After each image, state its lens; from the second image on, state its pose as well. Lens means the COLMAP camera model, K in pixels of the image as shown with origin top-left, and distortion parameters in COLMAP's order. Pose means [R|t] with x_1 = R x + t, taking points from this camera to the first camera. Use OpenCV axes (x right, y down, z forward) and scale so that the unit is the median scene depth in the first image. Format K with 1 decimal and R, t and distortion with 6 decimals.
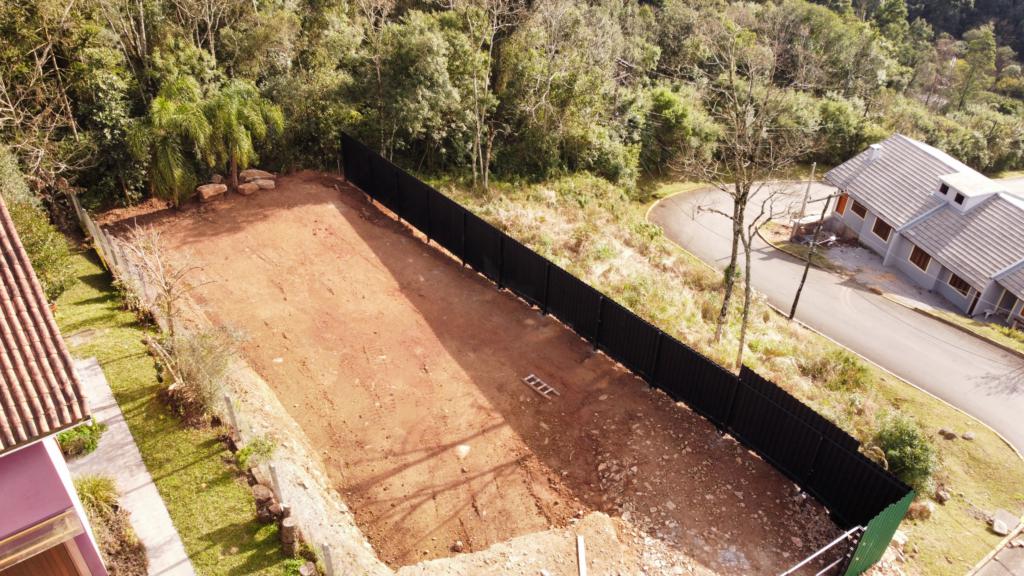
lens RADIAL K [[778.4, 0, 508.8], [0, 778.4, 288.4], [0, 0, 1]] dist [-0.000908, -0.008667]
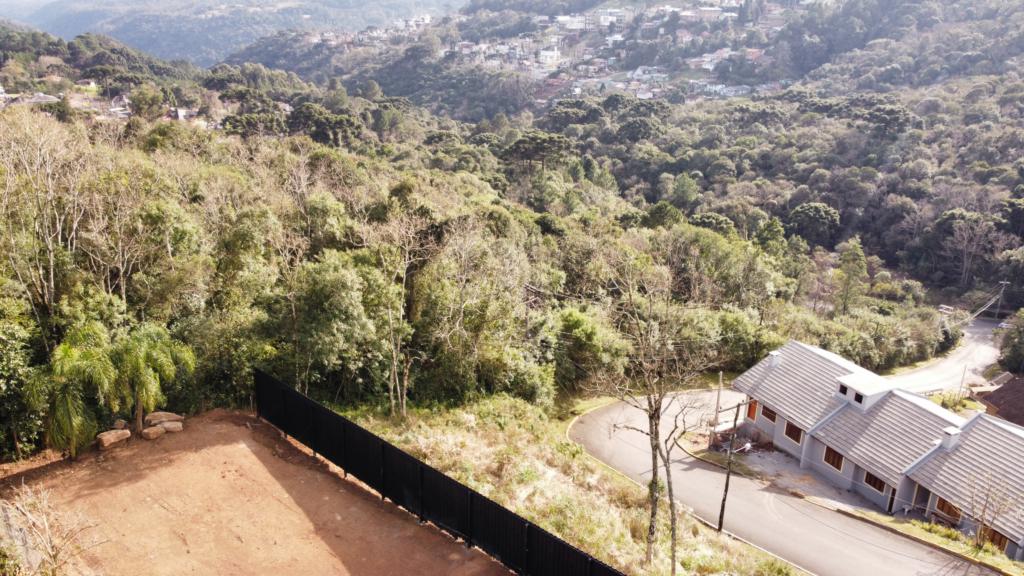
lens RADIAL K [[778.4, 0, 508.8], [0, 778.4, 288.4], [0, 0, 1]] dist [-0.000908, -0.008667]
pose [[0.993169, -0.043791, 0.108155, 0.003265], [0.072041, 0.959275, -0.273133, -0.005036], [-0.091790, 0.279059, 0.955877, -0.003630]]
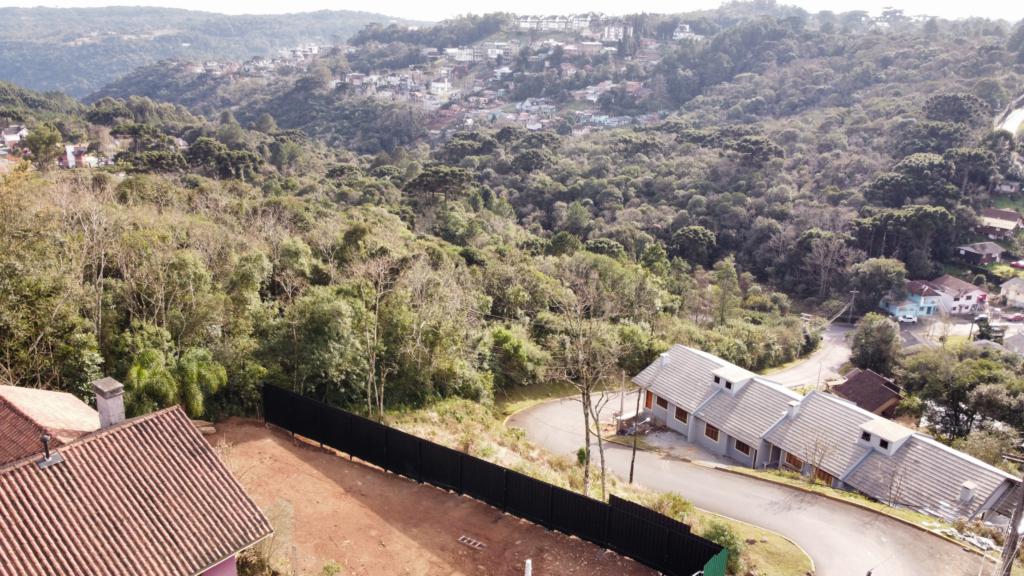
lens RADIAL K [[778.4, 0, 508.8], [0, 778.4, 288.4], [0, 0, 1]] dist [-0.000908, -0.008667]
pose [[0.967247, -0.075656, 0.242300, -0.127776], [0.146523, 0.945876, -0.289569, 0.072721], [-0.207278, 0.315588, 0.925981, -0.274393]]
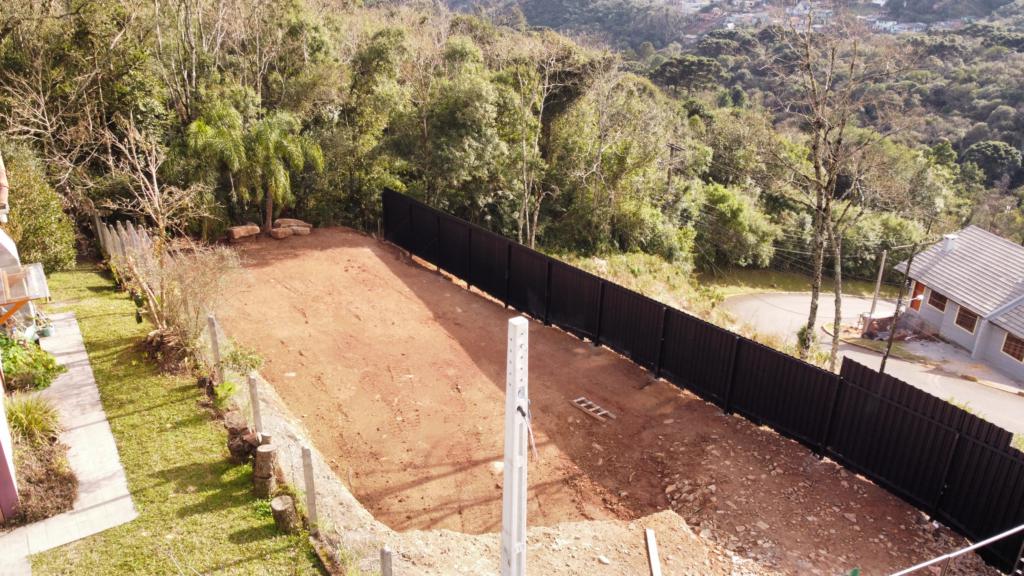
lens RADIAL K [[778.4, 0, 508.8], [0, 778.4, 288.4], [0, 0, 1]] dist [-0.000908, -0.008667]
pose [[0.998099, 0.023170, -0.057115, -0.003149], [-0.034695, 0.977101, -0.209927, 0.118843], [0.050943, 0.211509, 0.976048, 0.096842]]
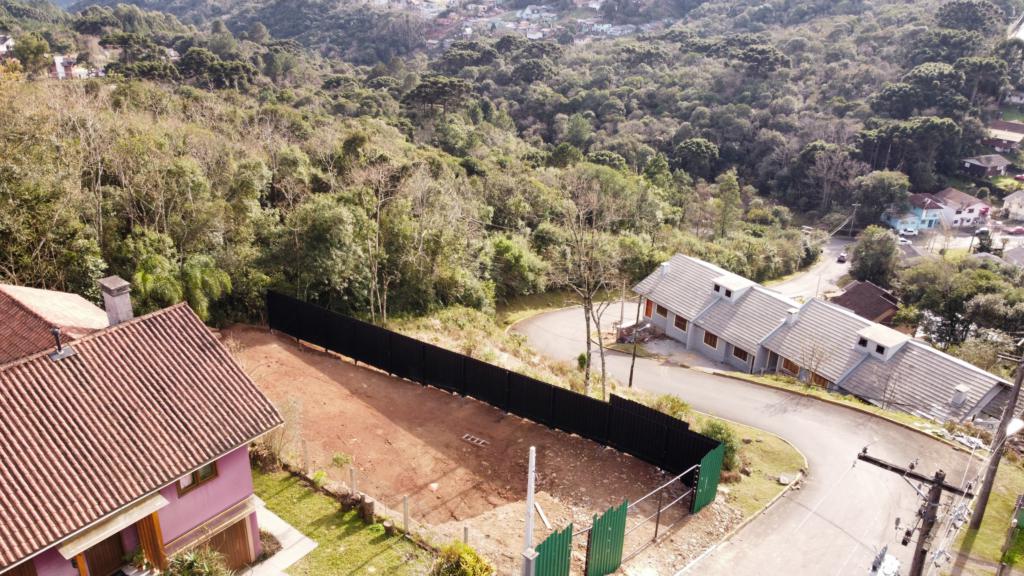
lens RADIAL K [[778.4, 0, 508.8], [0, 778.4, 288.4], [0, 0, 1]] dist [-0.000908, -0.008667]
pose [[0.967088, -0.102419, 0.232920, -0.132142], [0.147751, 0.971308, -0.186362, 0.086446], [-0.207150, 0.214643, 0.954472, -0.270237]]
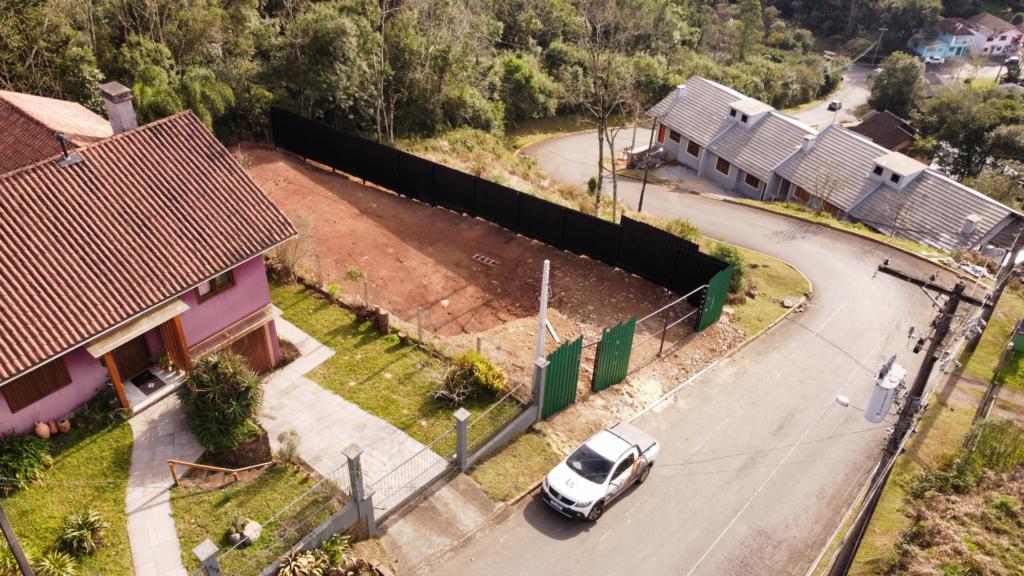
lens RADIAL K [[778.4, 0, 508.8], [0, 778.4, 288.4], [0, 0, 1]] dist [-0.000908, -0.008667]
pose [[0.970223, -0.135209, 0.200961, -0.138645], [0.132345, 0.990817, 0.027685, 0.095447], [-0.202859, -0.000265, 0.979208, -0.260441]]
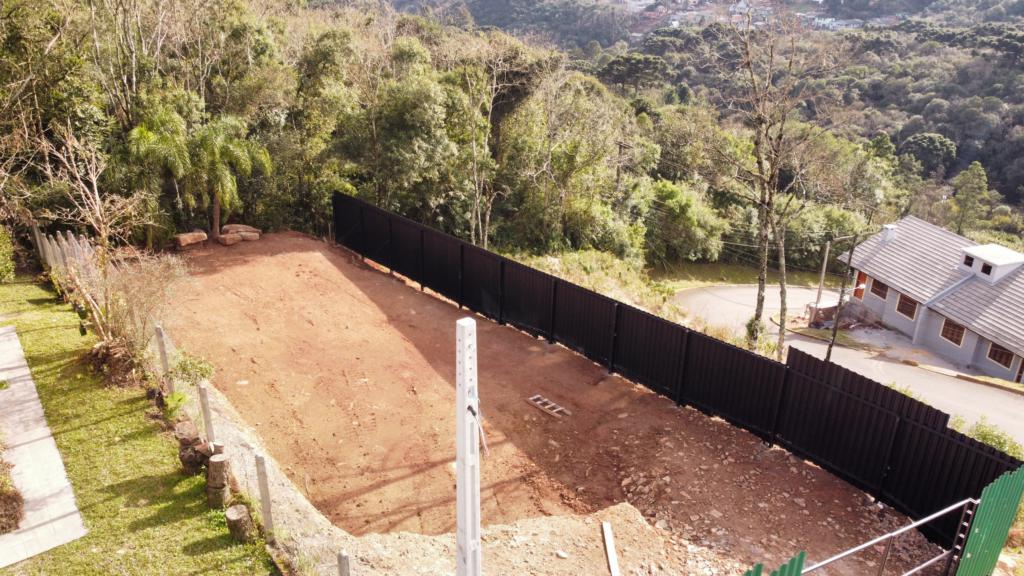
lens RADIAL K [[778.4, 0, 508.8], [0, 778.4, 288.4], [0, 0, 1]] dist [-0.000908, -0.008667]
pose [[0.999988, -0.004959, 0.000603, -0.001538], [0.004975, 0.977598, -0.210424, 0.119134], [0.000454, 0.210424, 0.977610, 0.094391]]
